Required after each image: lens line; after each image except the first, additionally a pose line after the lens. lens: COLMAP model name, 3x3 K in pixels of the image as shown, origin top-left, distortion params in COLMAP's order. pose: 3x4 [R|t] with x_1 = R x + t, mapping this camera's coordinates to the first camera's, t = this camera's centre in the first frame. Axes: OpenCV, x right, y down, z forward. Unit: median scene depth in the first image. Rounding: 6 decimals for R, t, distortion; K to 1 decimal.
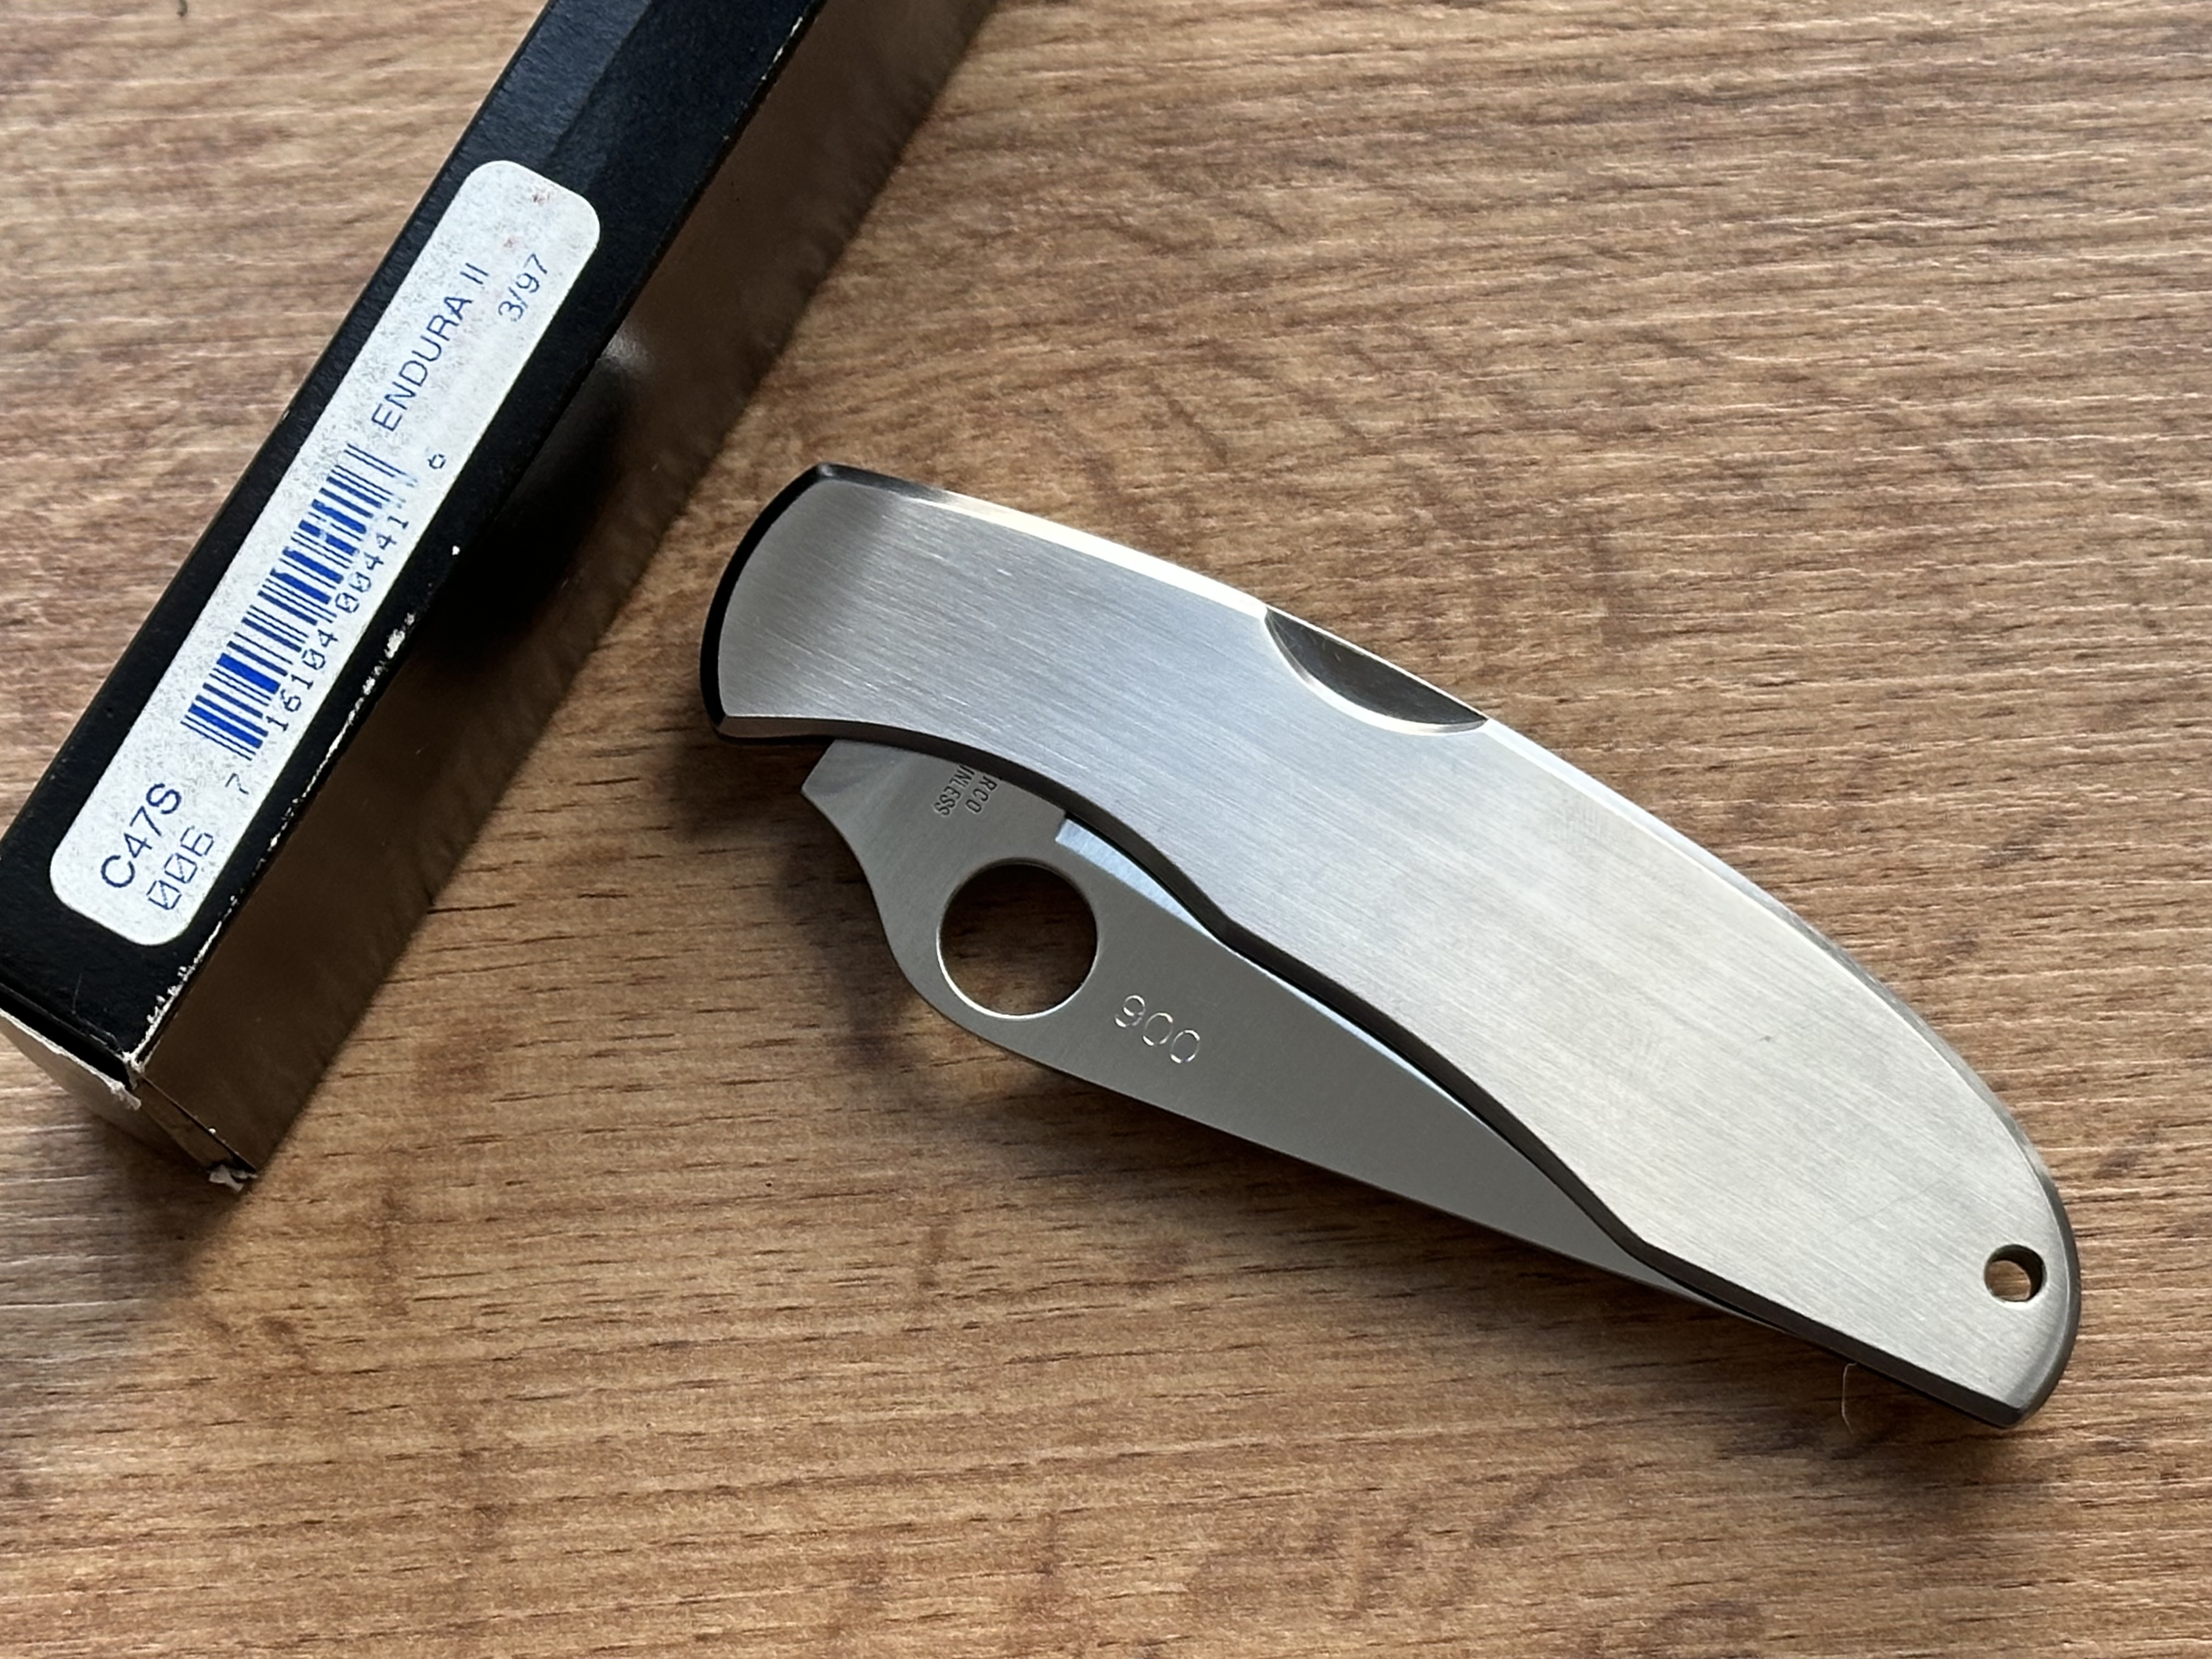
lens RADIAL K [[5235.4, 0, 1131.9], [0, 5235.4, 829.1], [0, 0, 1]] dist [0.094043, 0.018099]
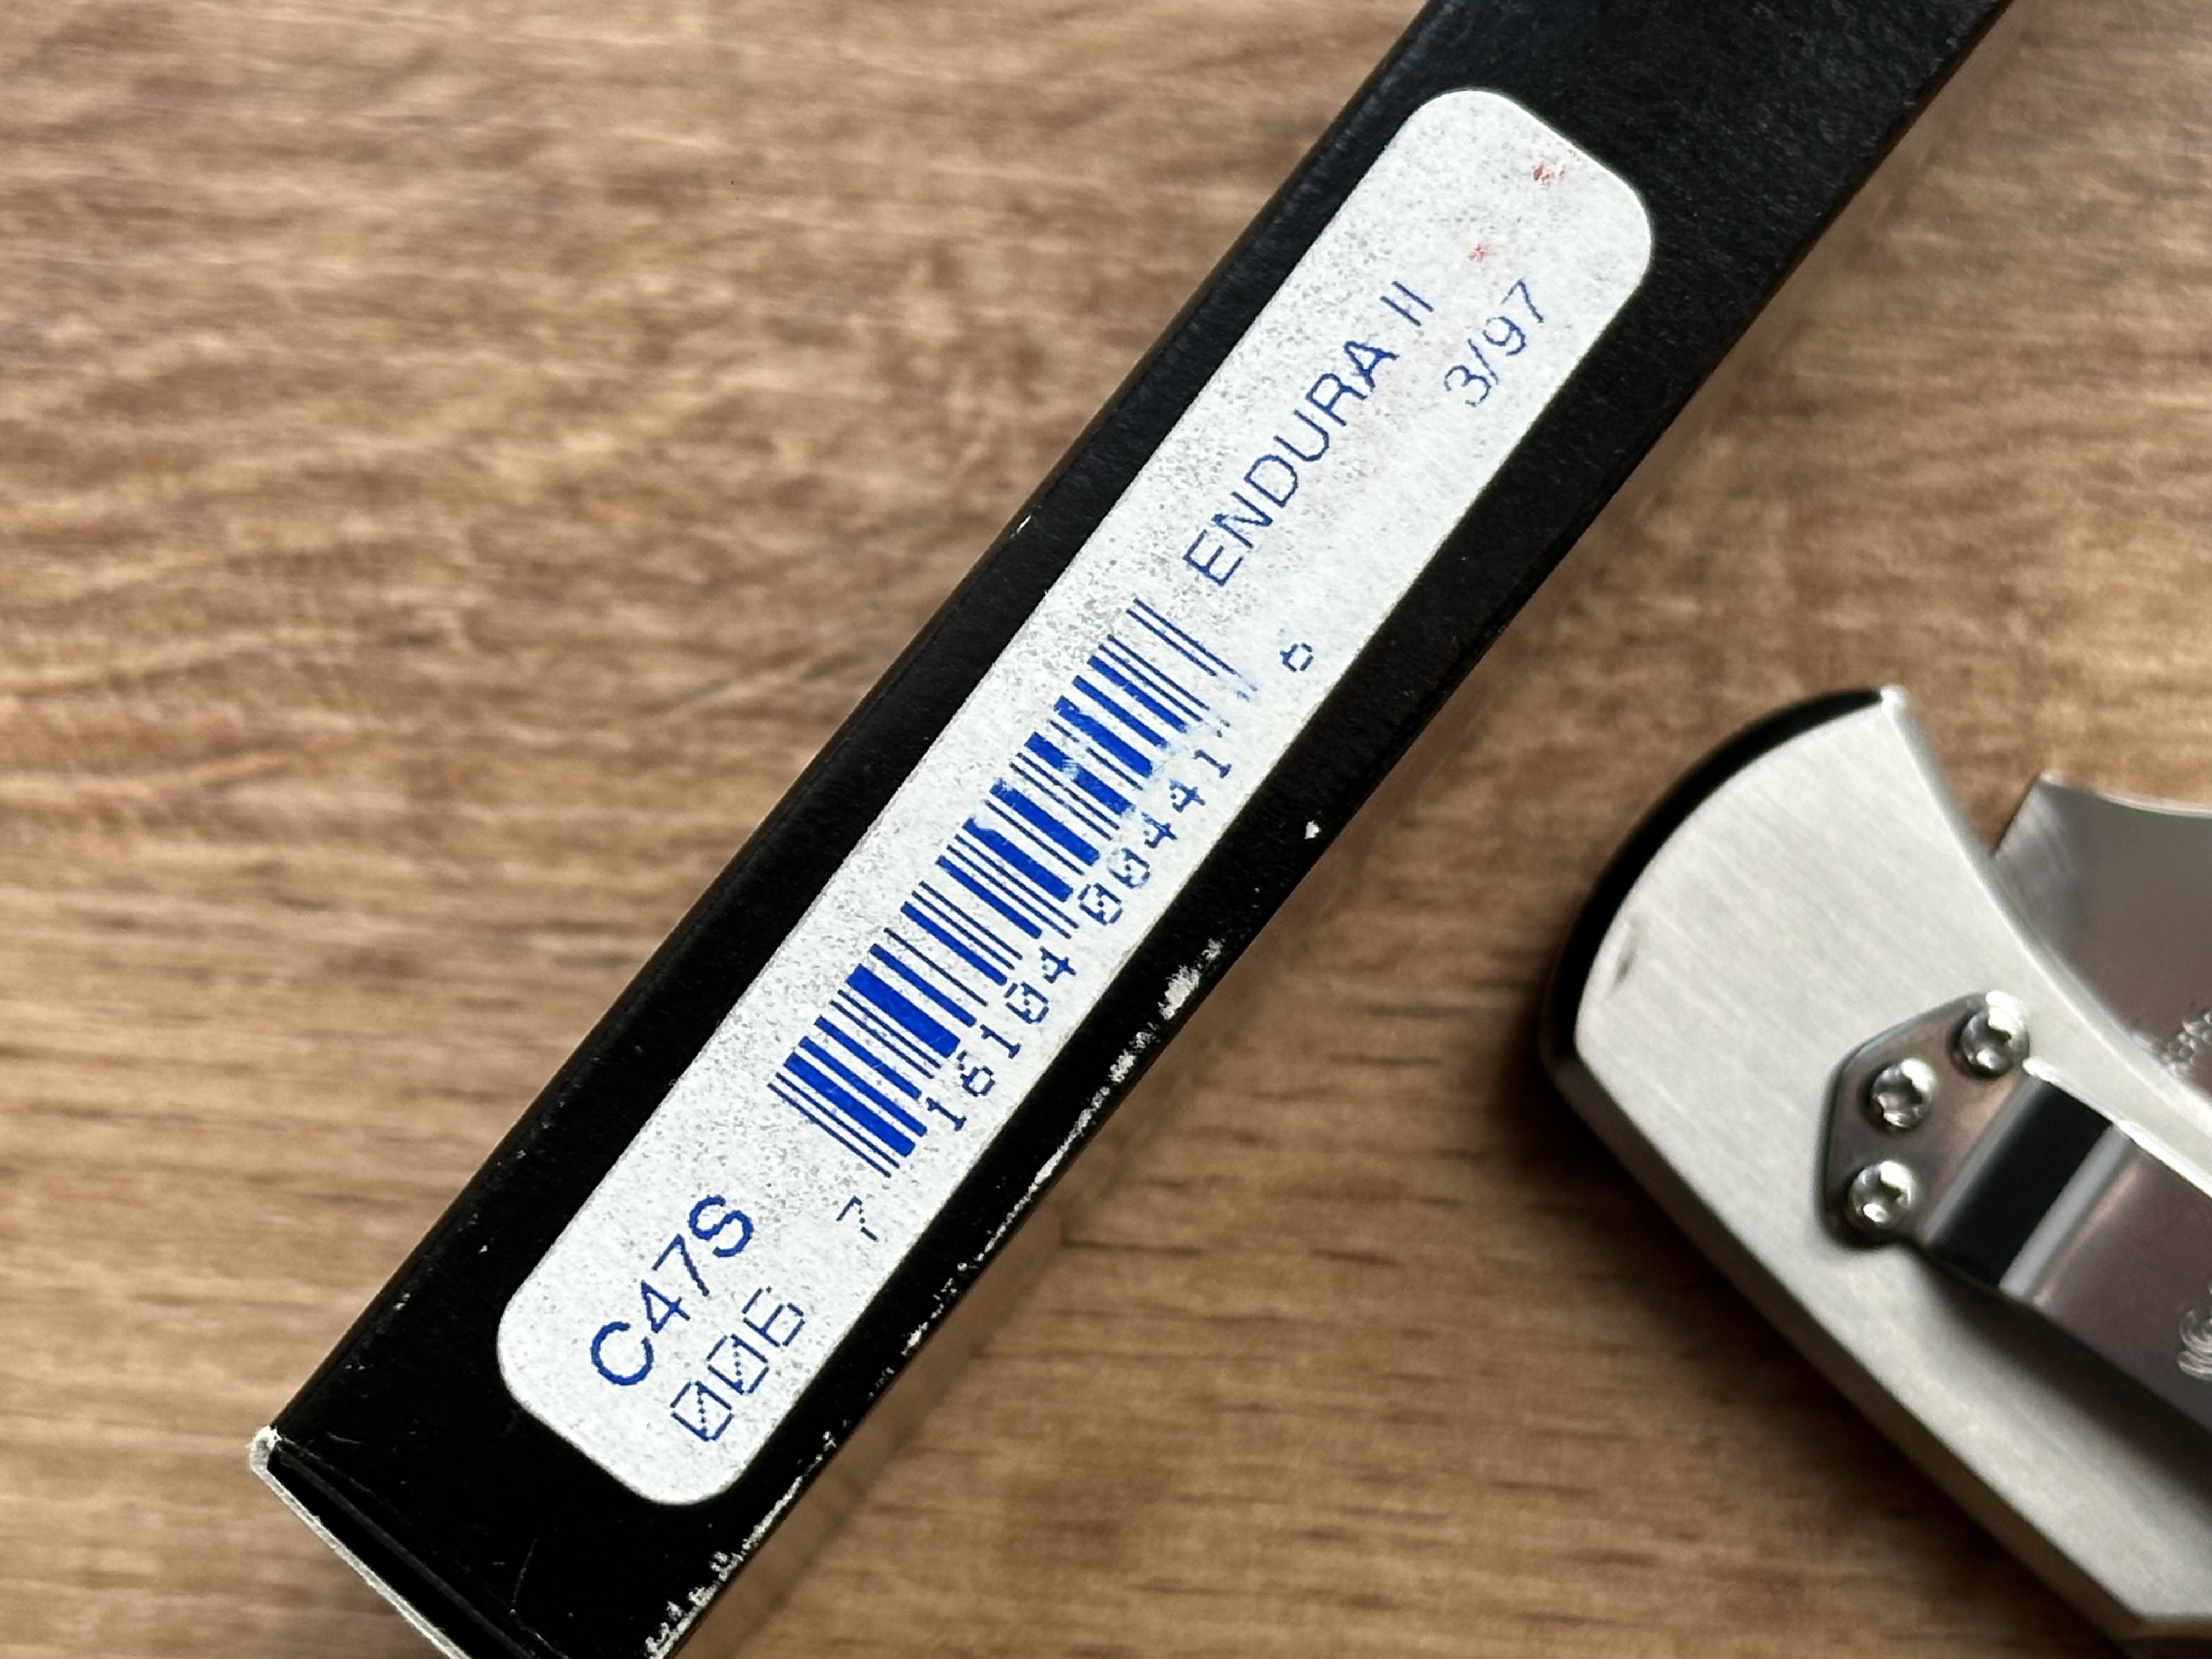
lens RADIAL K [[5620.5, 0, 1106.0], [0, 5620.5, 829.5], [0, 0, 1]] dist [0.104168, 0.526926]
pose [[0.990254, 0.138539, -0.014283, -0.126435], [-0.135734, 0.982973, 0.123855, -0.108304], [0.031198, -0.120709, 0.992198, 0.385619]]
